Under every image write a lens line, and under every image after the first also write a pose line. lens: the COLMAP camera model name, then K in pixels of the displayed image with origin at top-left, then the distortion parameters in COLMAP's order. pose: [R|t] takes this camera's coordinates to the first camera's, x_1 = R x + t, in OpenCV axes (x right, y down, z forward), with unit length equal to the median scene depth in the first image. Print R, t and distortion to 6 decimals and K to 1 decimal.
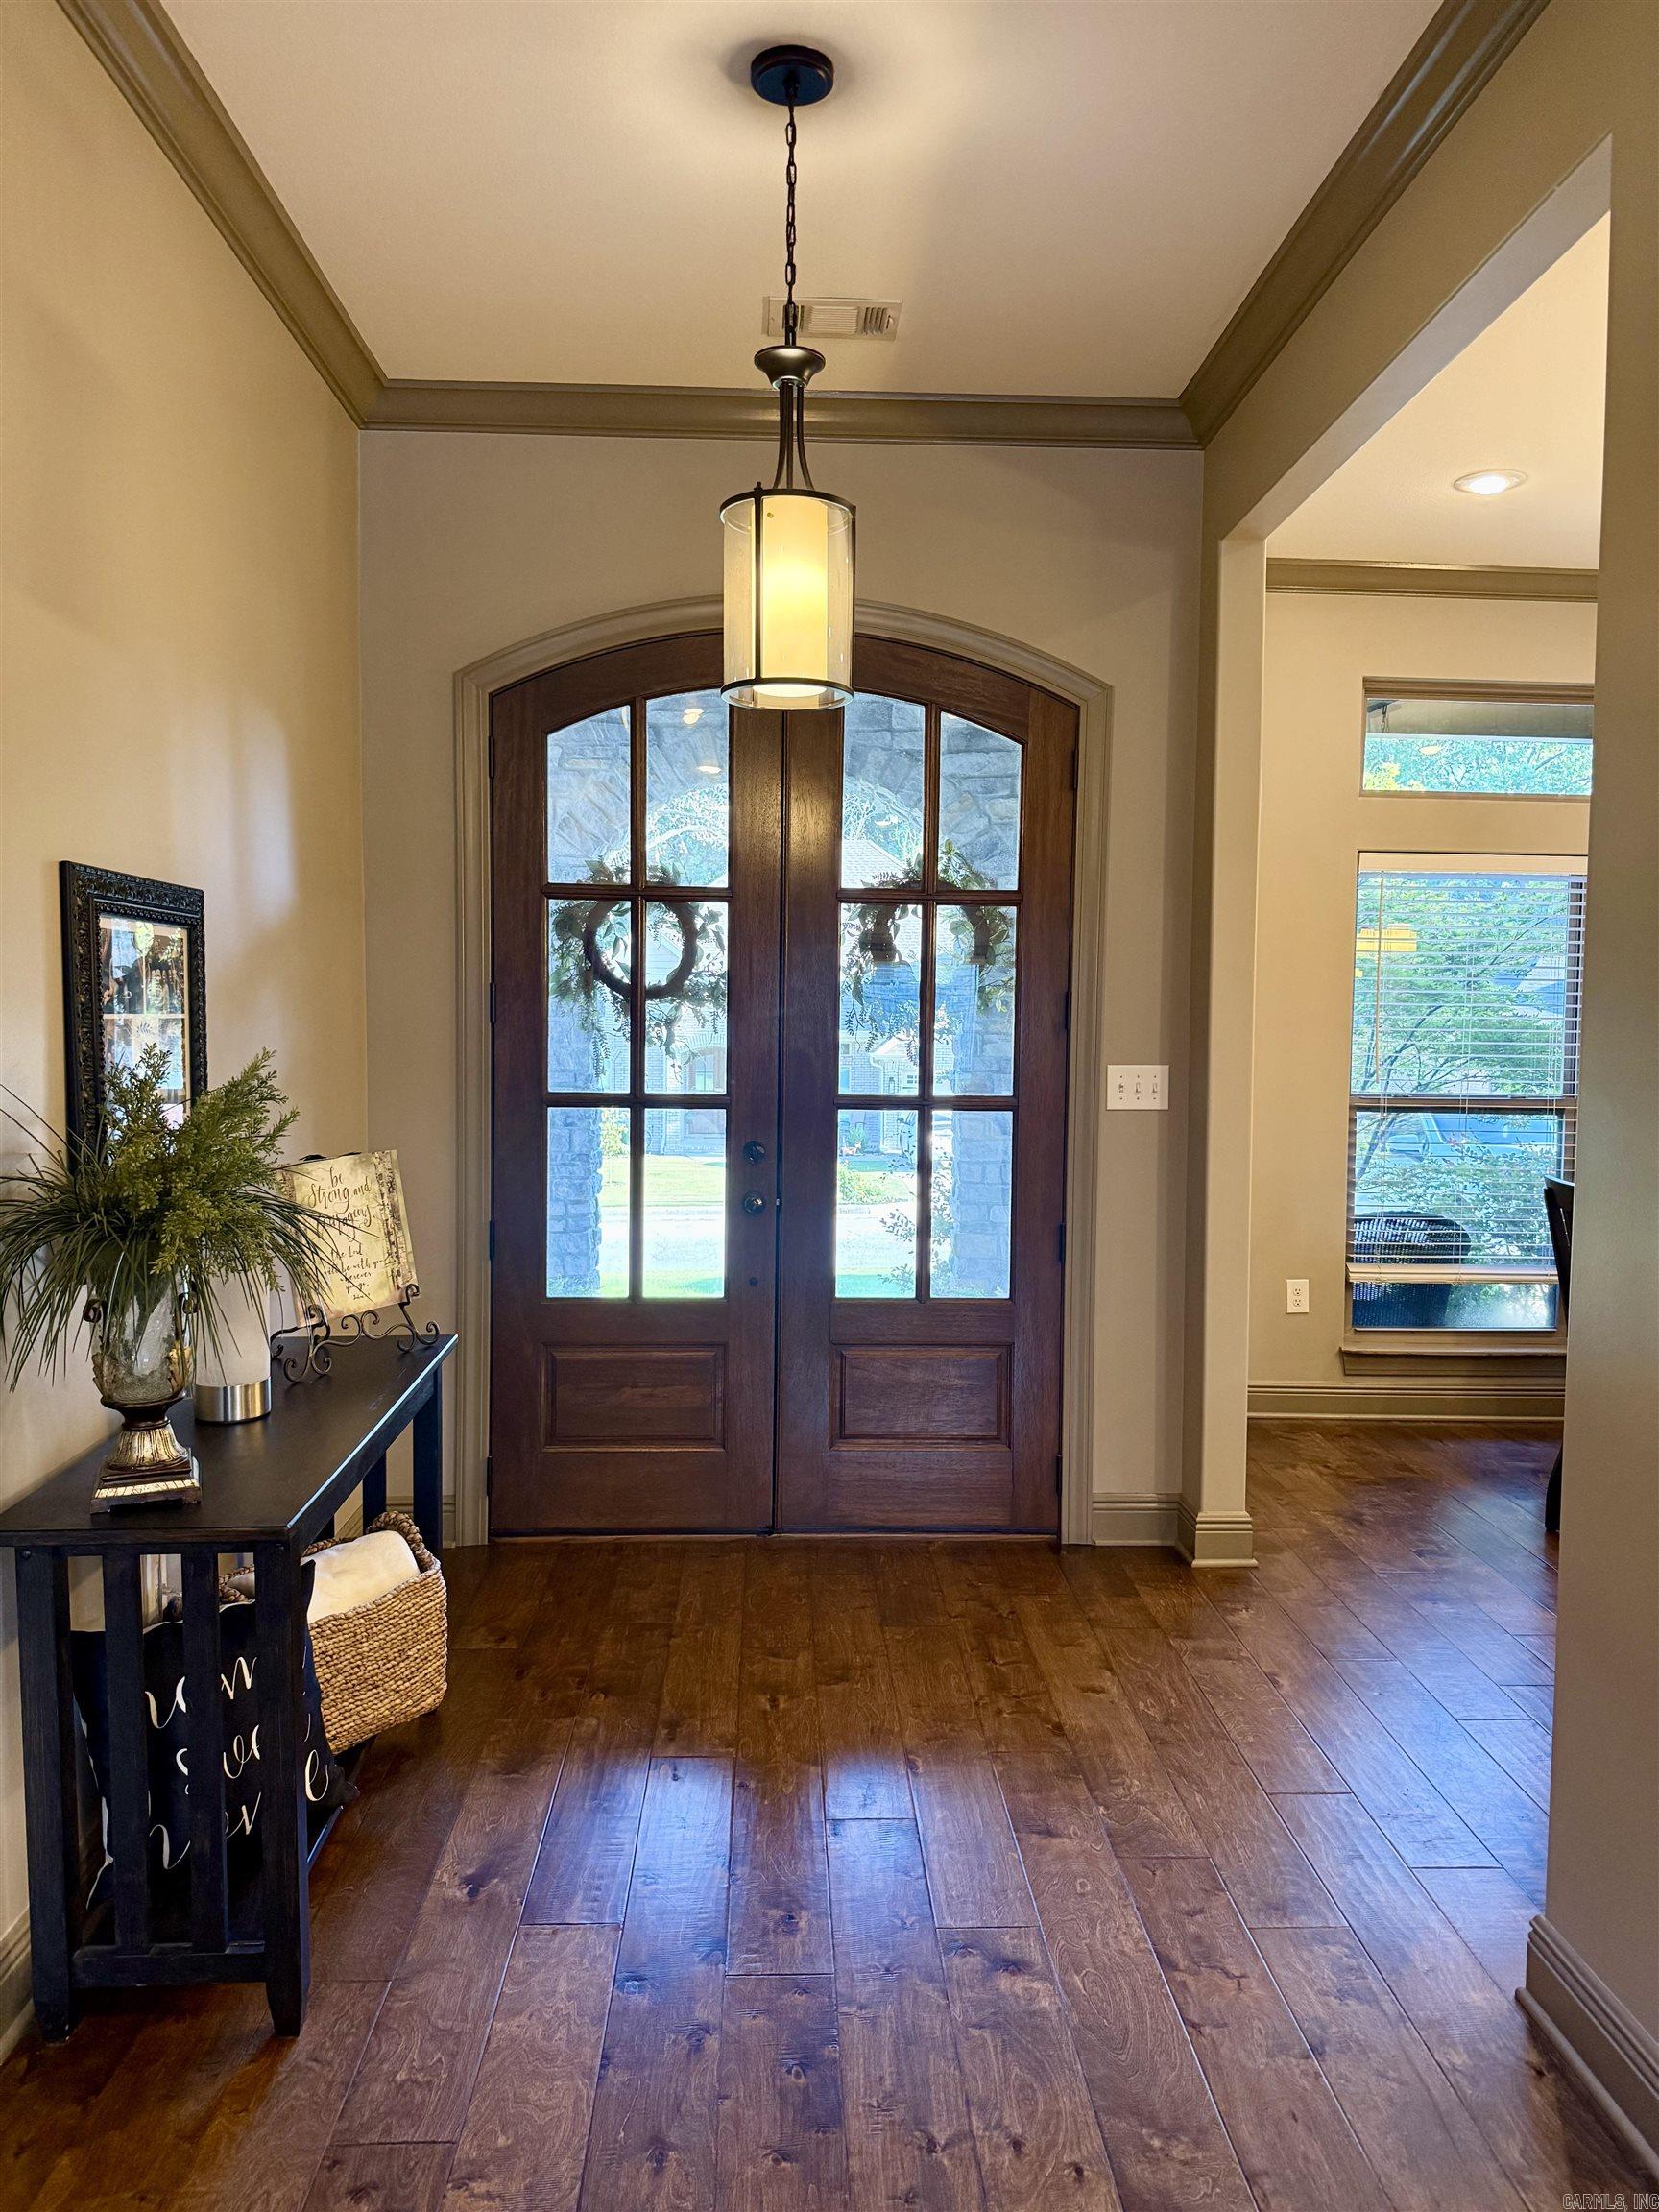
lens RADIAL K [[1580.0, 0, 829.5], [0, 1580.0, 1106.0], [0, 0, 1]] dist [0.122092, -0.181352]
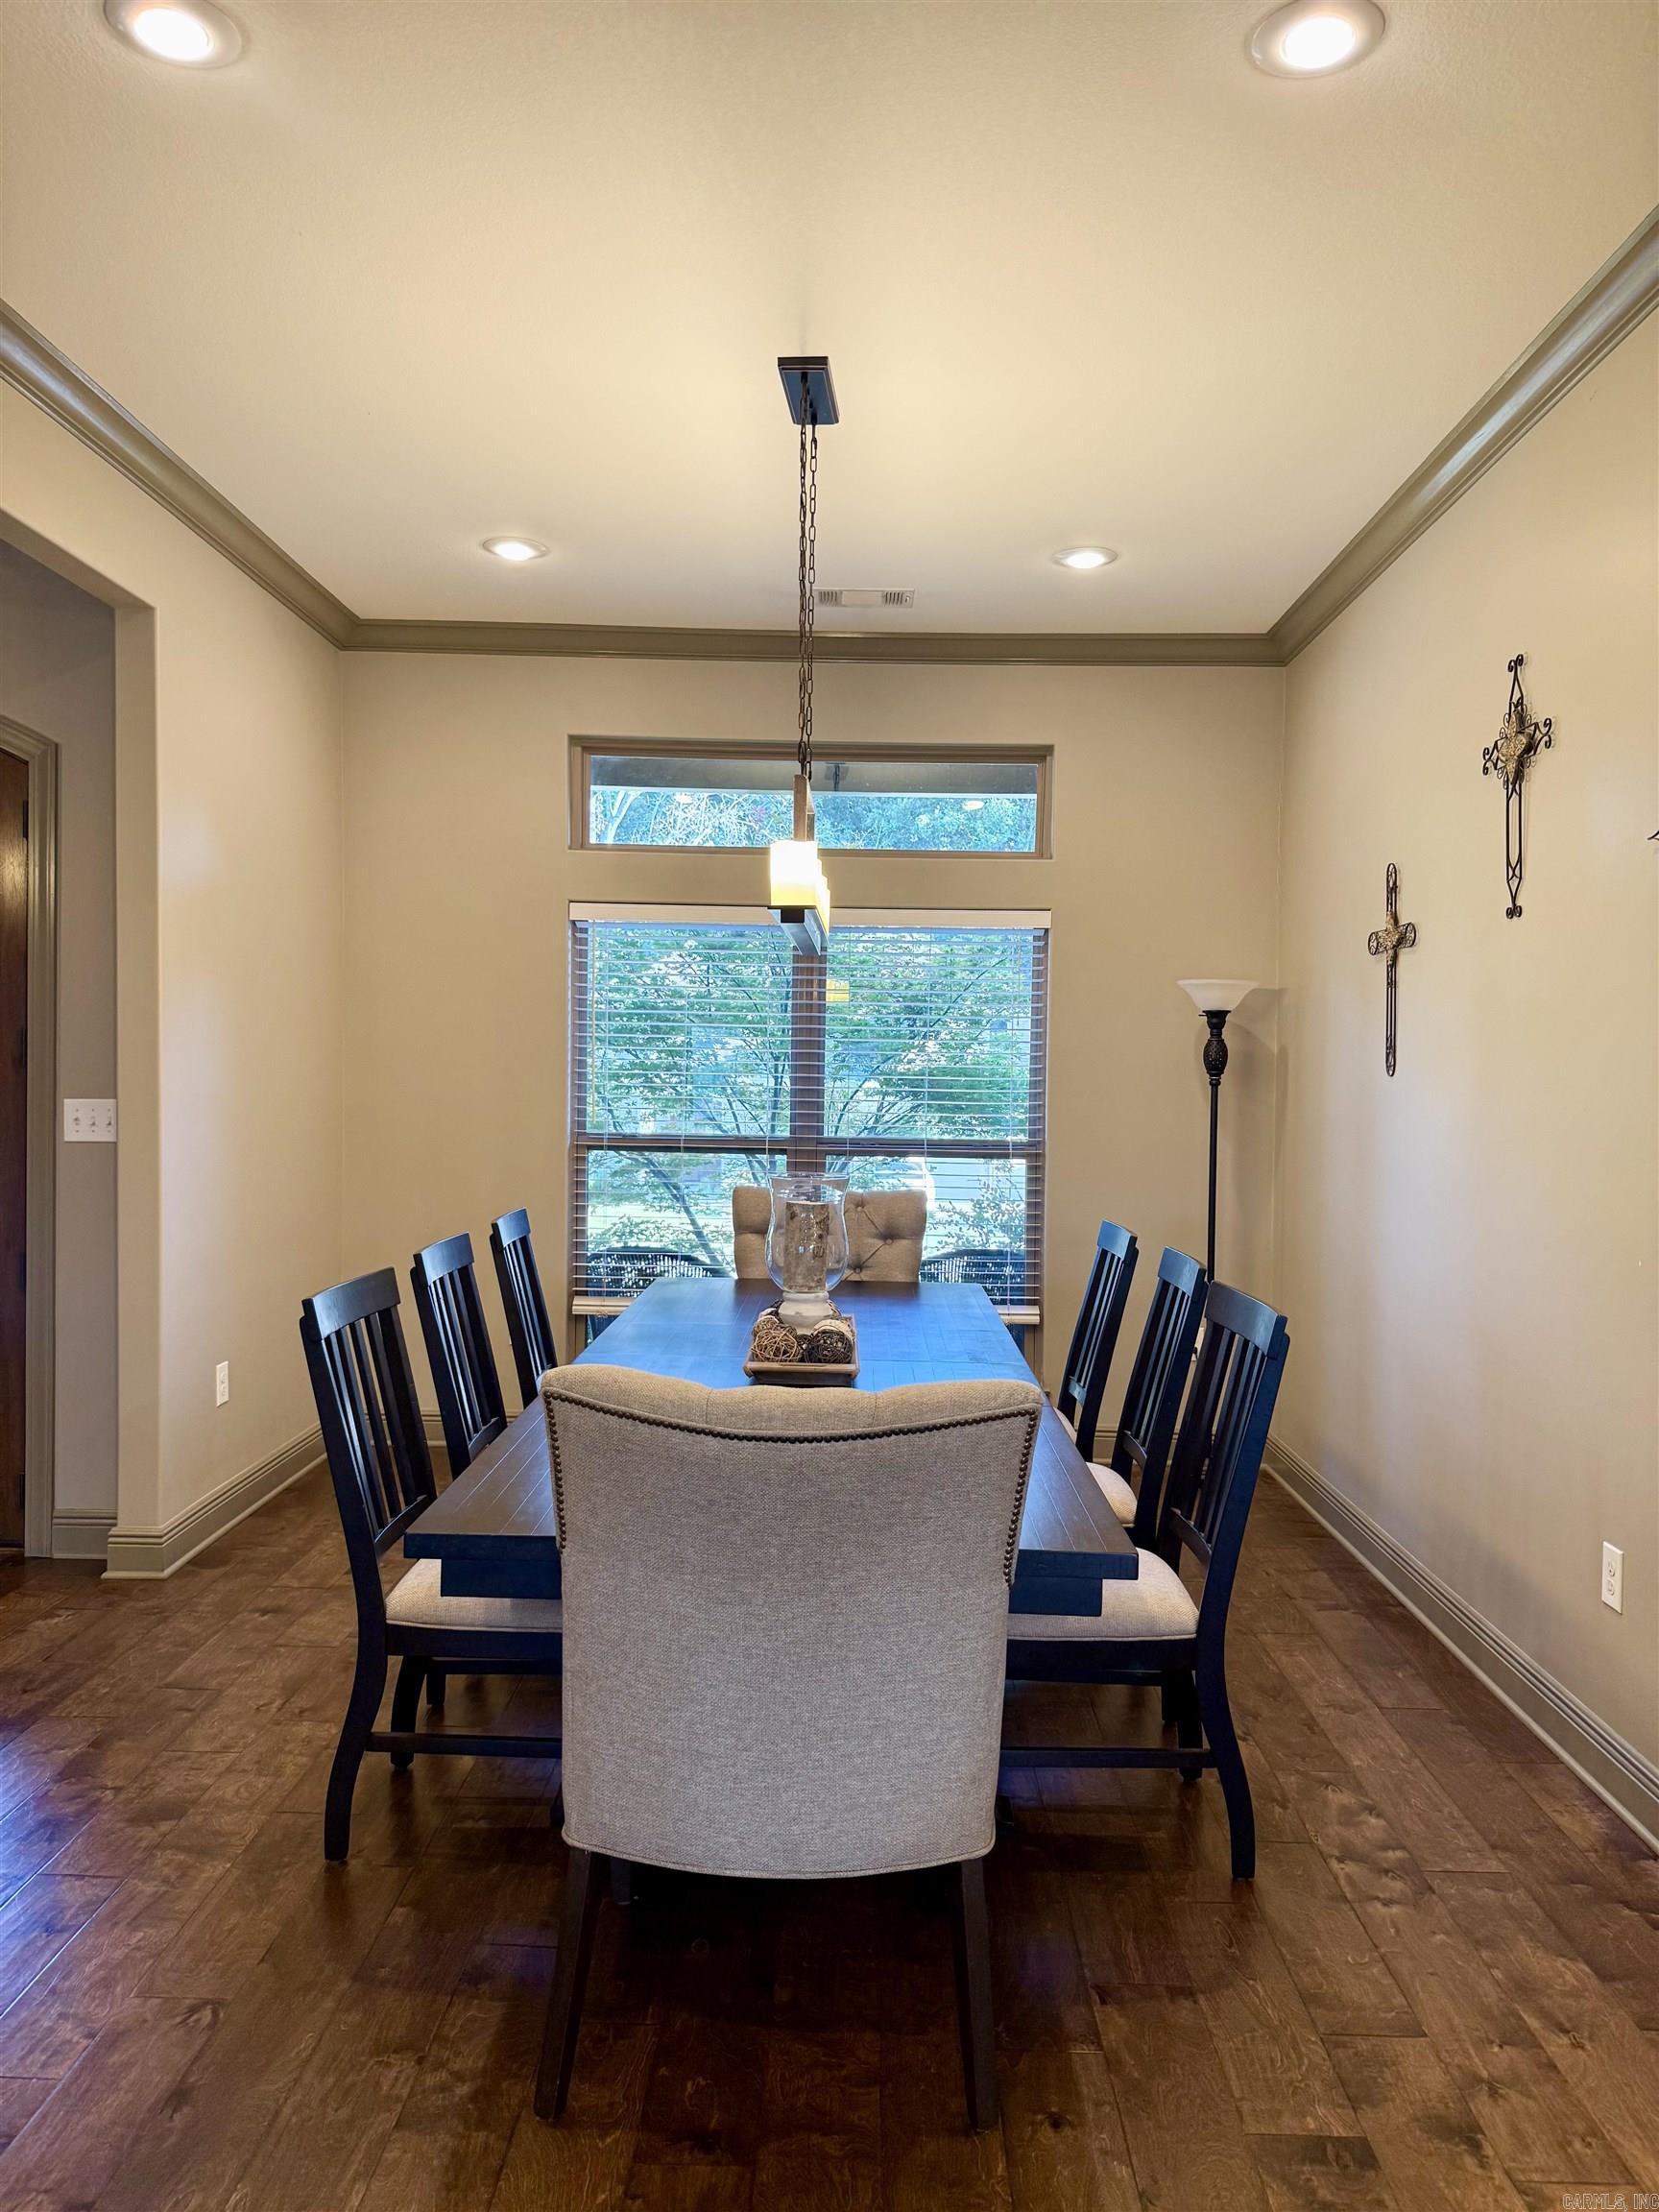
lens RADIAL K [[1574.0, 0, 829.5], [0, 1574.0, 1106.0], [0, 0, 1]] dist [0.096536, -0.162048]
pose [[0.998464, 0.007398, -0.054914, 0.701794], [-0.009121, 0.999472, -0.031193, 0.006695], [0.054654, 0.031646, 0.998004, -0.024352]]
